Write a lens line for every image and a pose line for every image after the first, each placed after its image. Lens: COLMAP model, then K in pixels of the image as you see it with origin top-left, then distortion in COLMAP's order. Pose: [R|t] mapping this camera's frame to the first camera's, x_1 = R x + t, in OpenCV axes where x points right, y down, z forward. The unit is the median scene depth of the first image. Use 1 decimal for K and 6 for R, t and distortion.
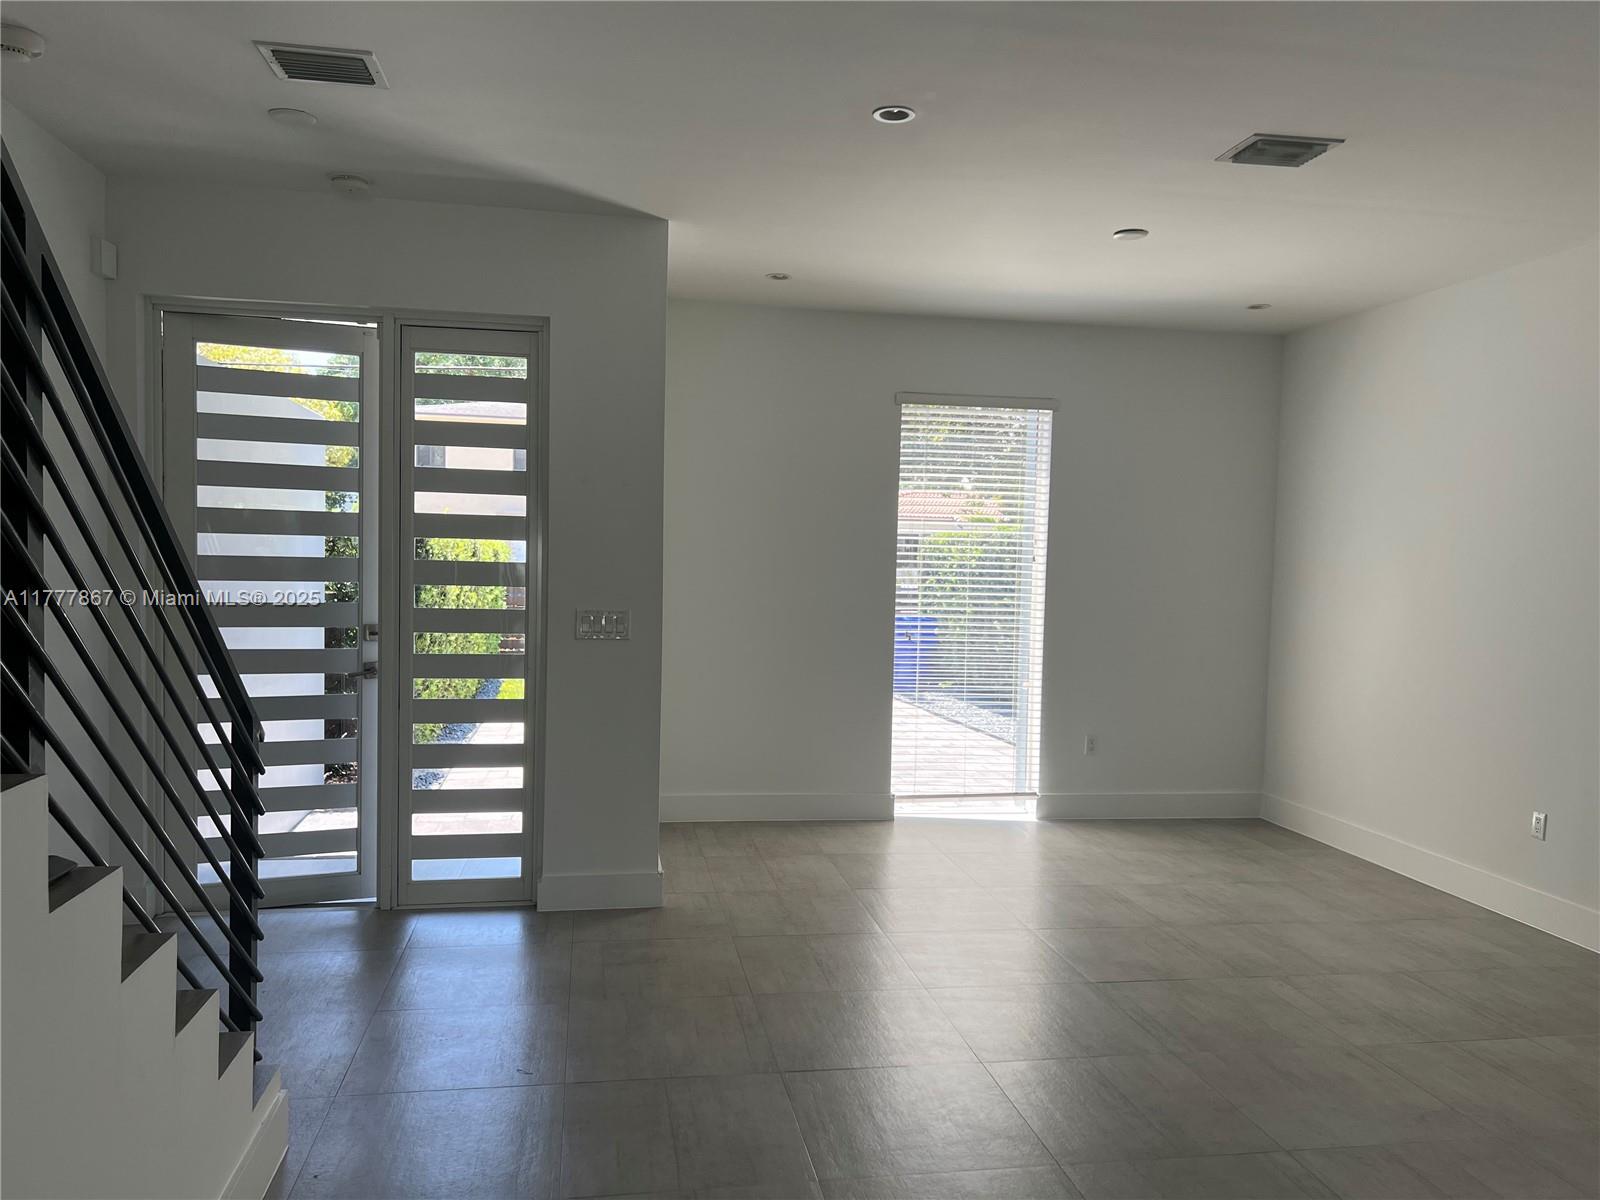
lens RADIAL K [[1211.8, 0, 795.8], [0, 1211.8, 600.1], [0, 0, 1]] dist [0.070521, -0.069476]
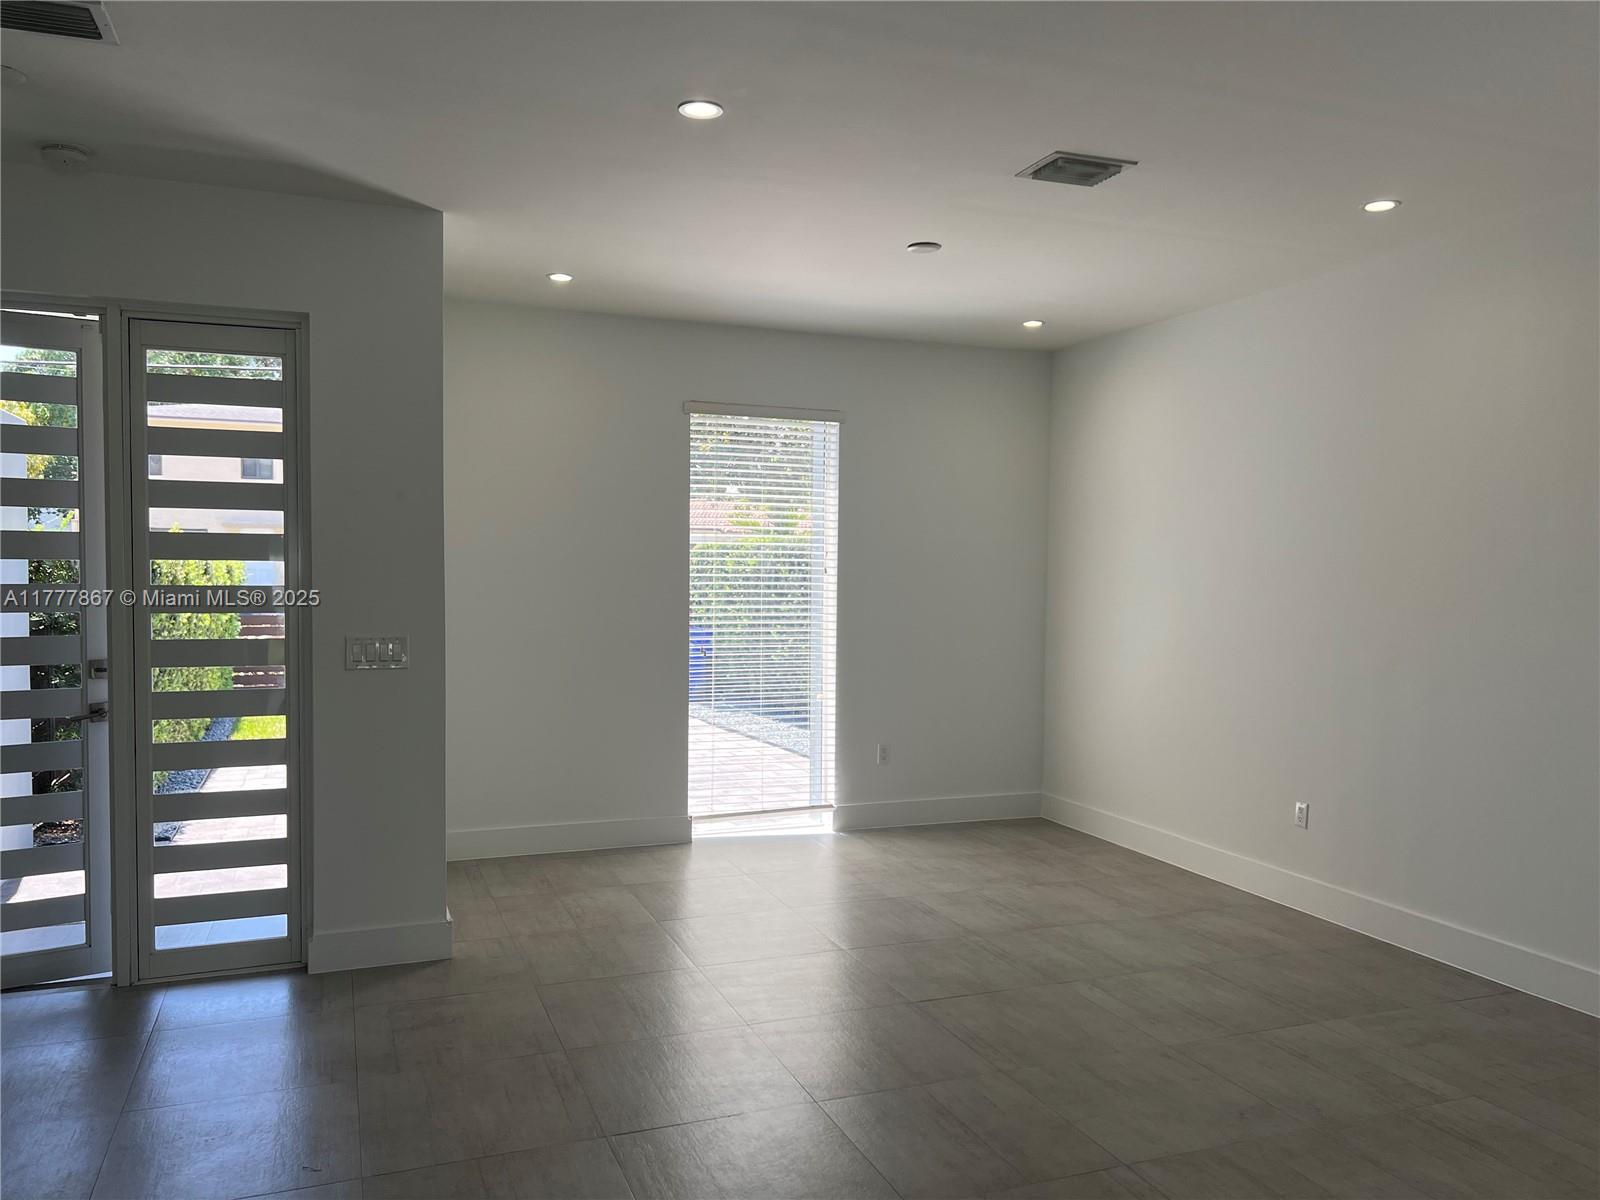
lens RADIAL K [[1211.8, 0, 795.2], [0, 1211.8, 602.7], [0, 0, 1]] dist [0.070521, -0.069476]
pose [[0.980641, -0.021323, 0.194647, -0.030144], [0.022194, 0.999751, -0.002296, -0.008097], [-0.194550, 0.006571, 0.980871, 0.042234]]
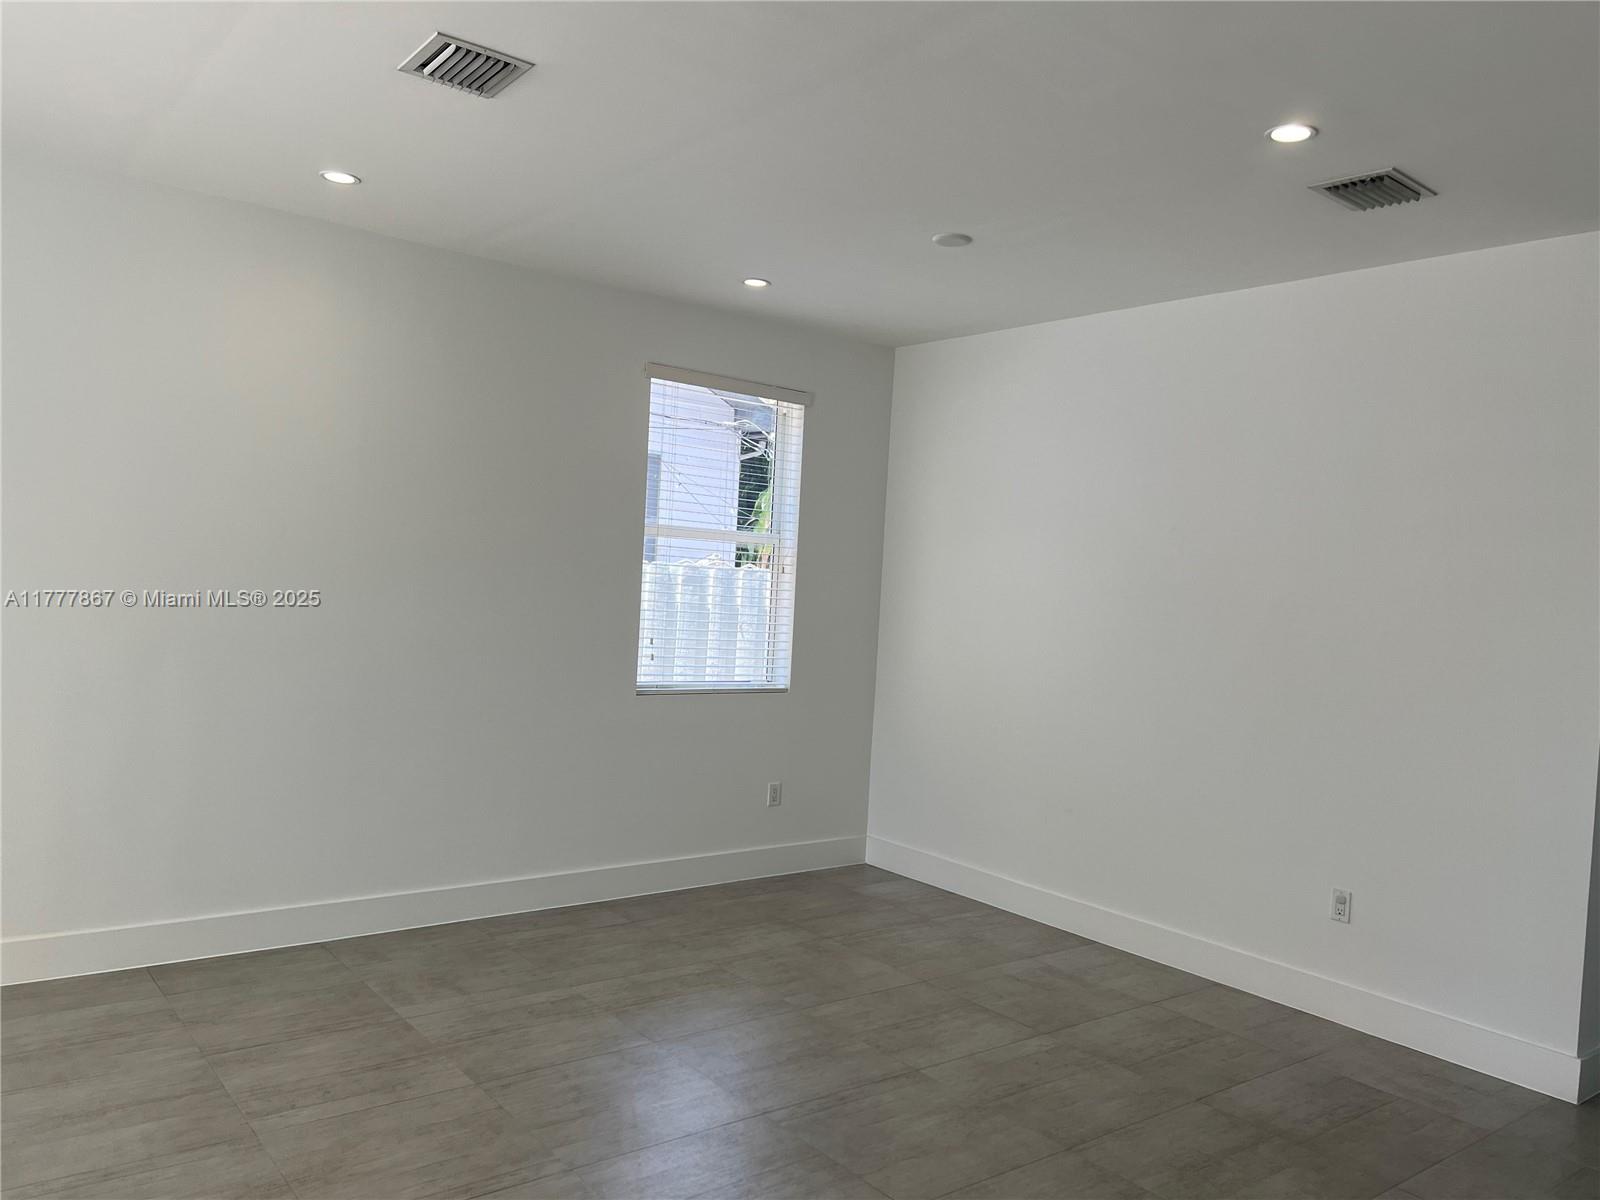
lens RADIAL K [[1211.8, 0, 797.6], [0, 1211.8, 597.6], [0, 0, 1]] dist [0.070521, -0.069476]
pose [[-0.475436, -0.060753, 0.877650, -0.342425], [-0.032497, 0.998145, 0.051490, -0.048135], [-0.879150, -0.004041, -0.476528, 0.911420]]
